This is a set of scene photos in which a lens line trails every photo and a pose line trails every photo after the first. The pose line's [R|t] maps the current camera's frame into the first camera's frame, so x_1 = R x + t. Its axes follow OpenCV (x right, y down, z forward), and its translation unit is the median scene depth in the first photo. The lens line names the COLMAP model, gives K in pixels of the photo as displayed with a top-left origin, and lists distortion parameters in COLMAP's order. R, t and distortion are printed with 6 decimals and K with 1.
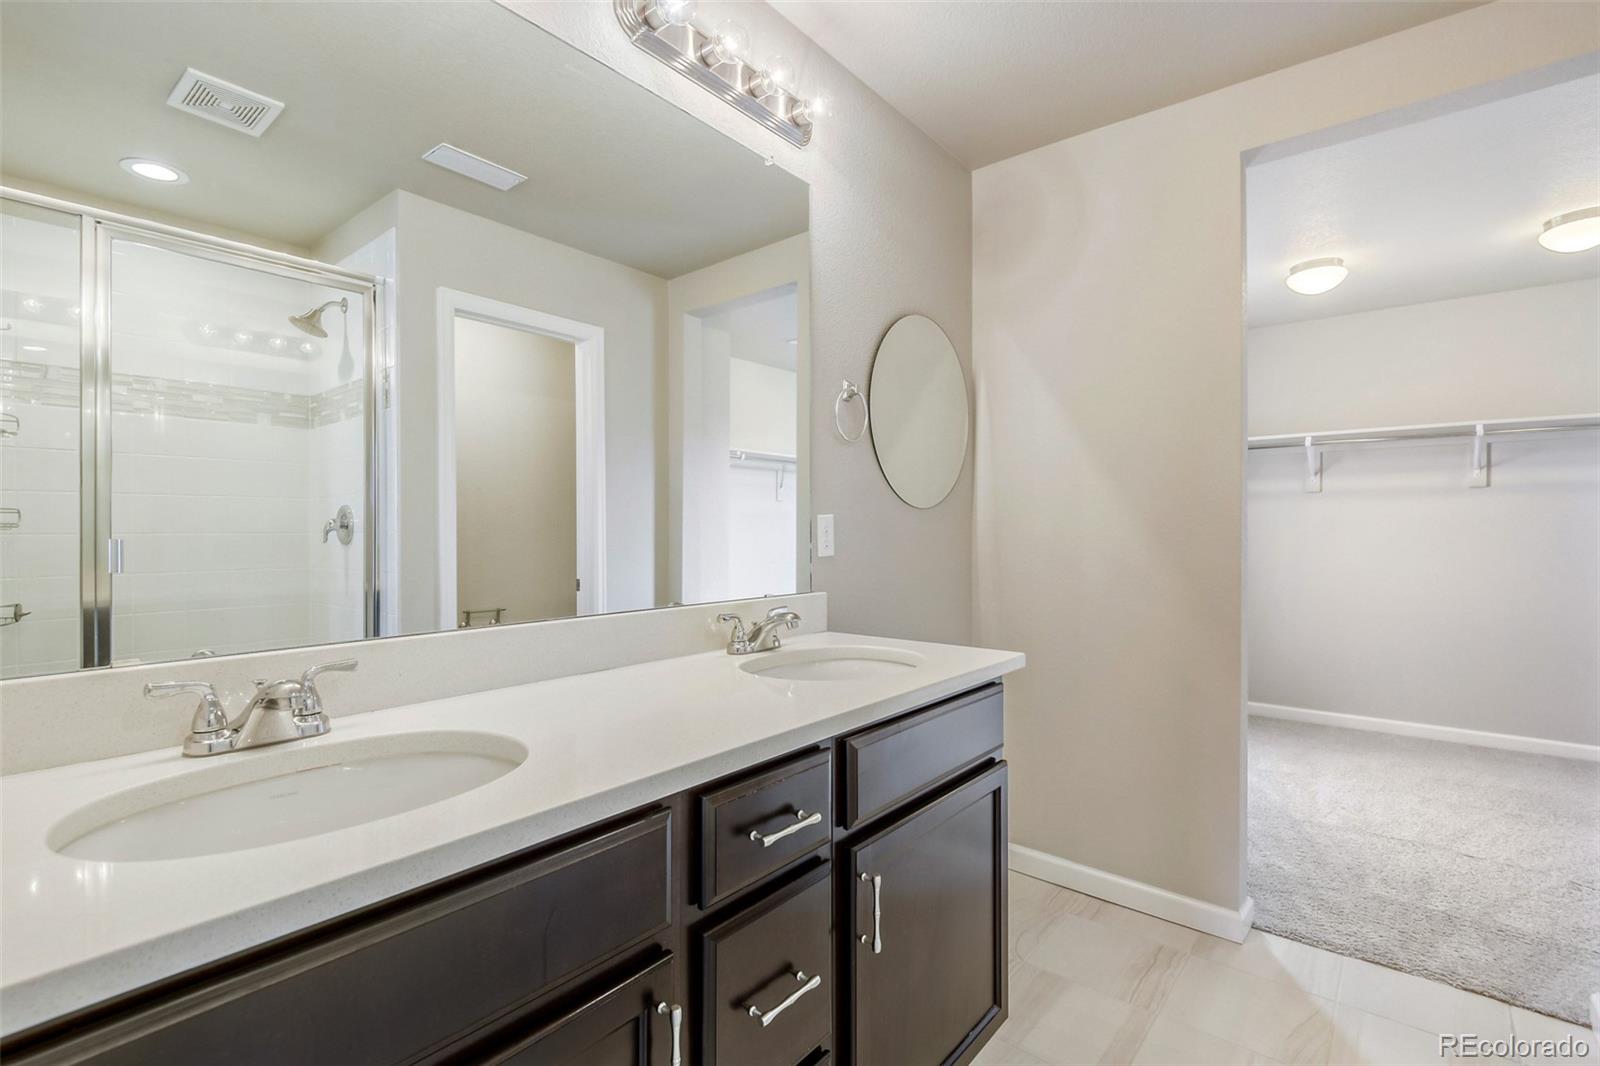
lens RADIAL K [[748.1, 0, 806.1], [0, 748.1, 524.8], [0, 0, 1]] dist [0.006090, -0.003624]
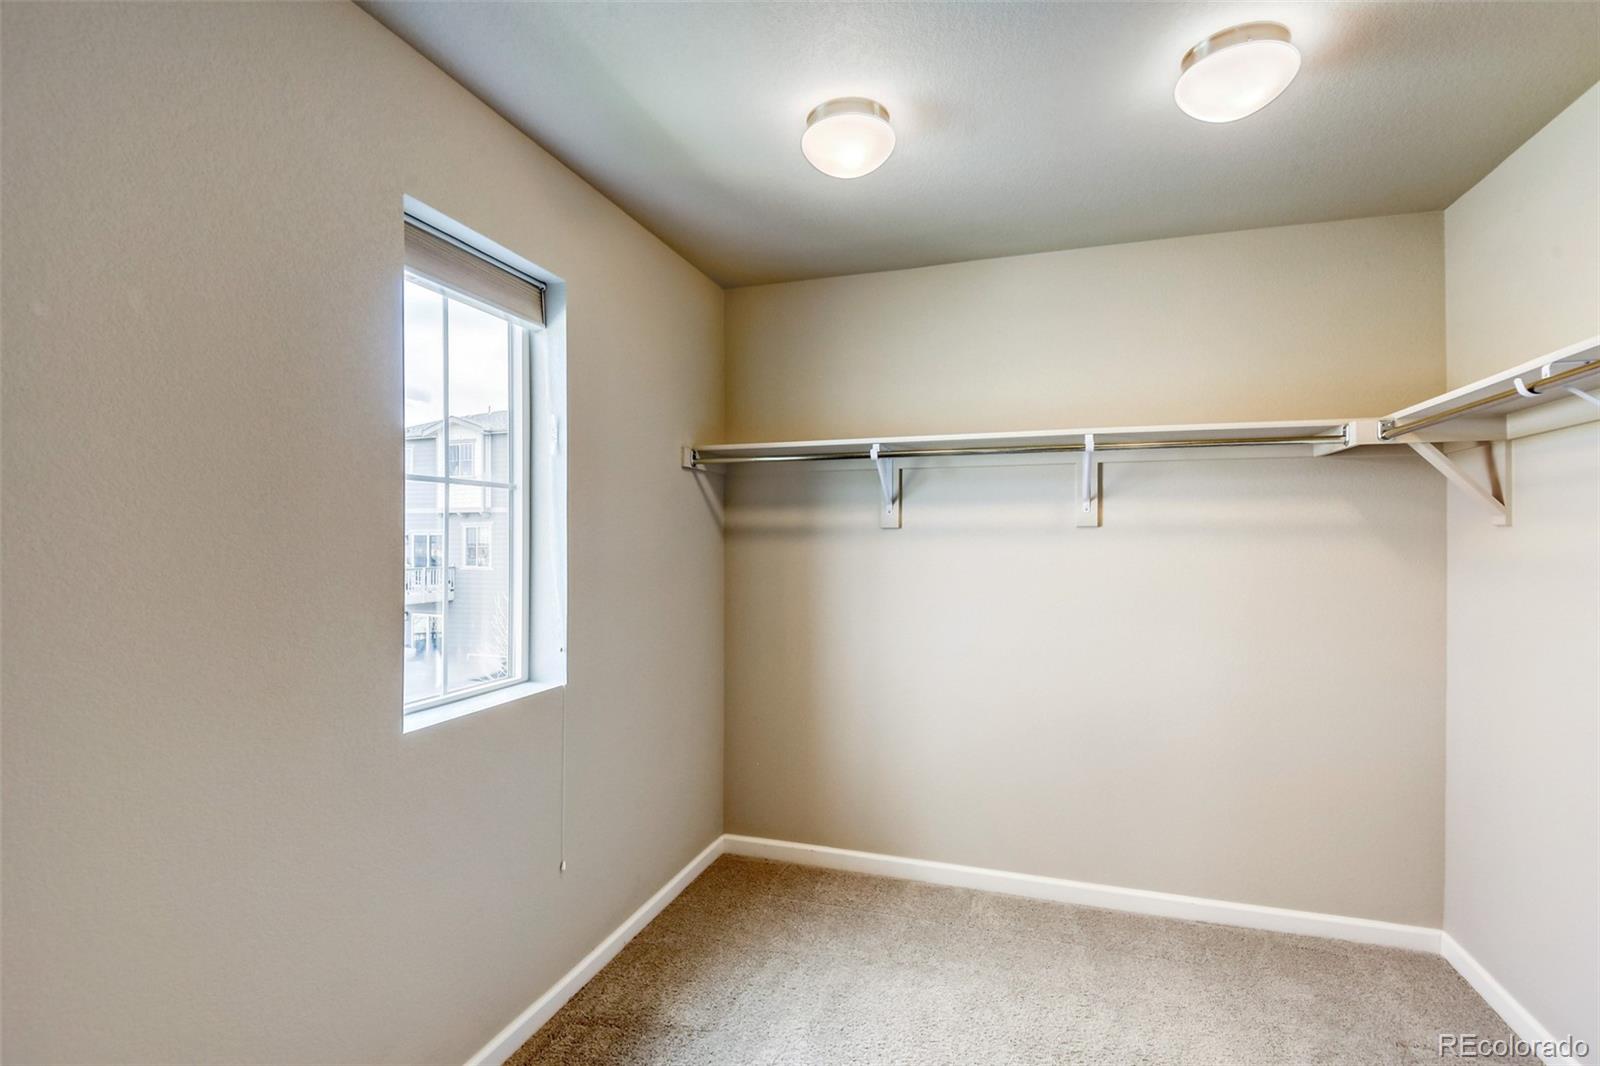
lens RADIAL K [[748.1, 0, 802.4], [0, 748.1, 538.9], [0, 0, 1]] dist [0.006090, -0.003624]
pose [[0.935581, 0.005661, 0.353067, 0.651196], [-0.005400, 0.999984, -0.001722, -0.057962], [-0.353071, -0.000296, 0.935597, 0.716017]]
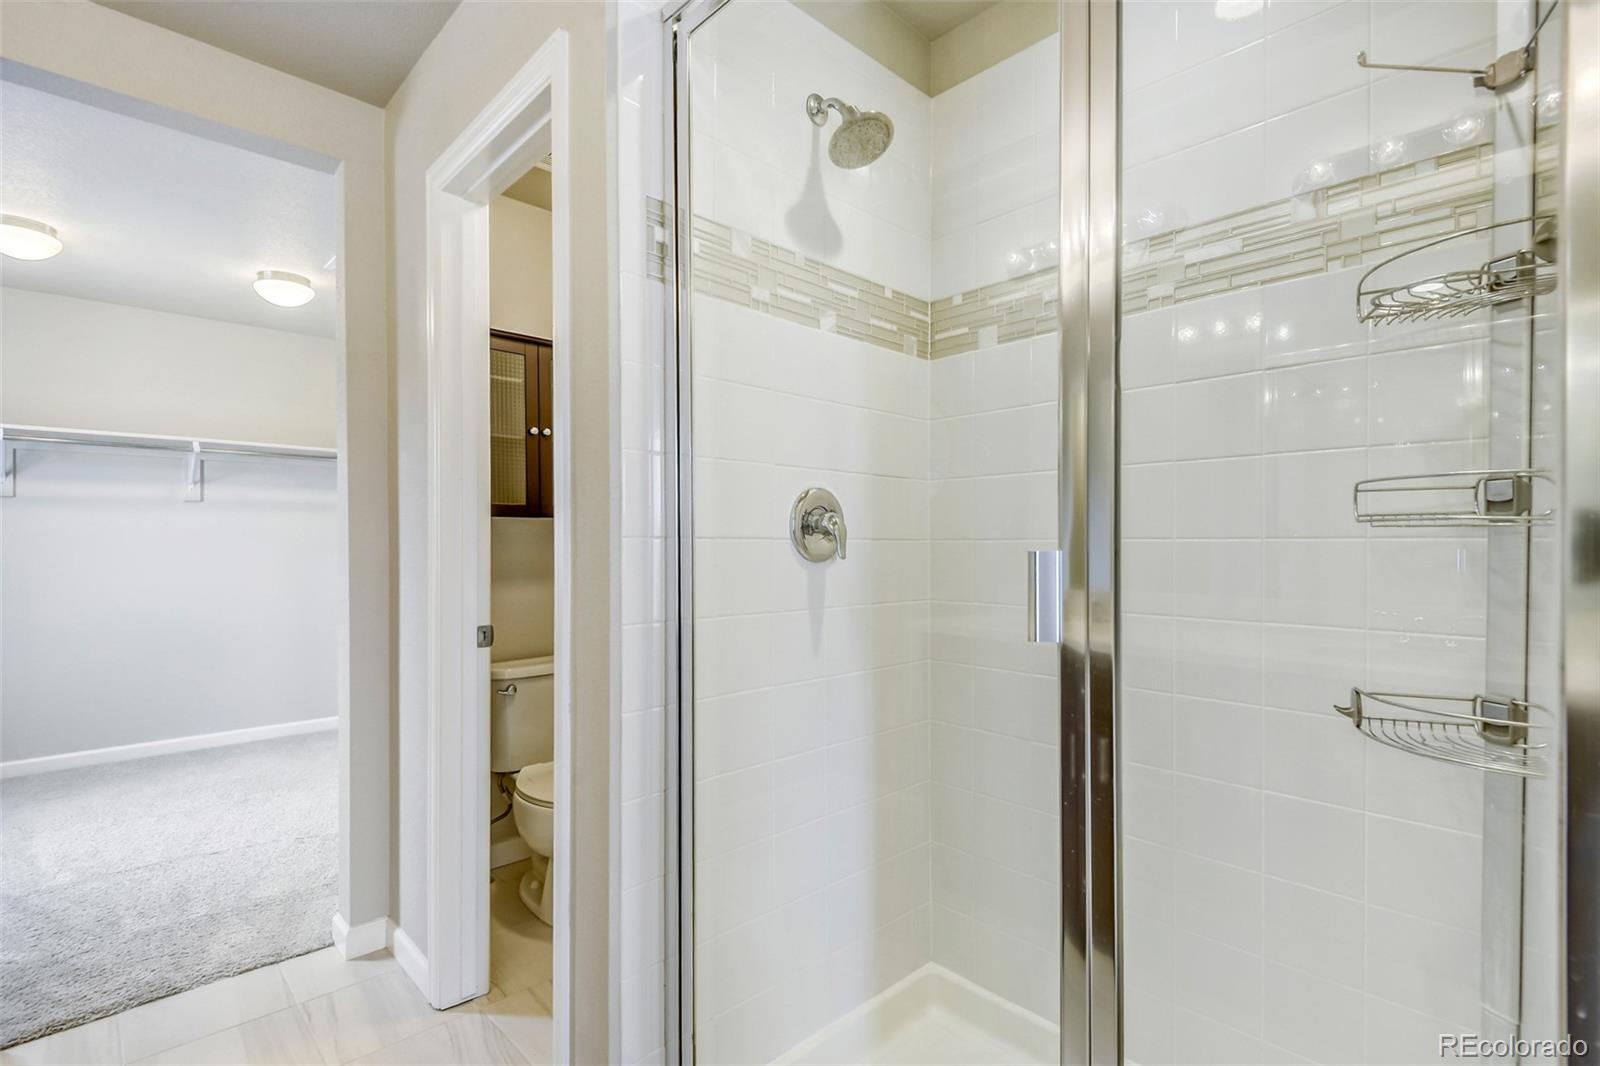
lens RADIAL K [[748.1, 0, 810.1], [0, 748.1, 535.8], [0, 0, 1]] dist [0.006090, -0.003624]
pose [[0.117085, 0.008496, 0.993086, -0.055502], [-0.006382, 0.999949, -0.007802, 0.000279], [-0.993101, -0.005424, 0.117133, 0.044315]]
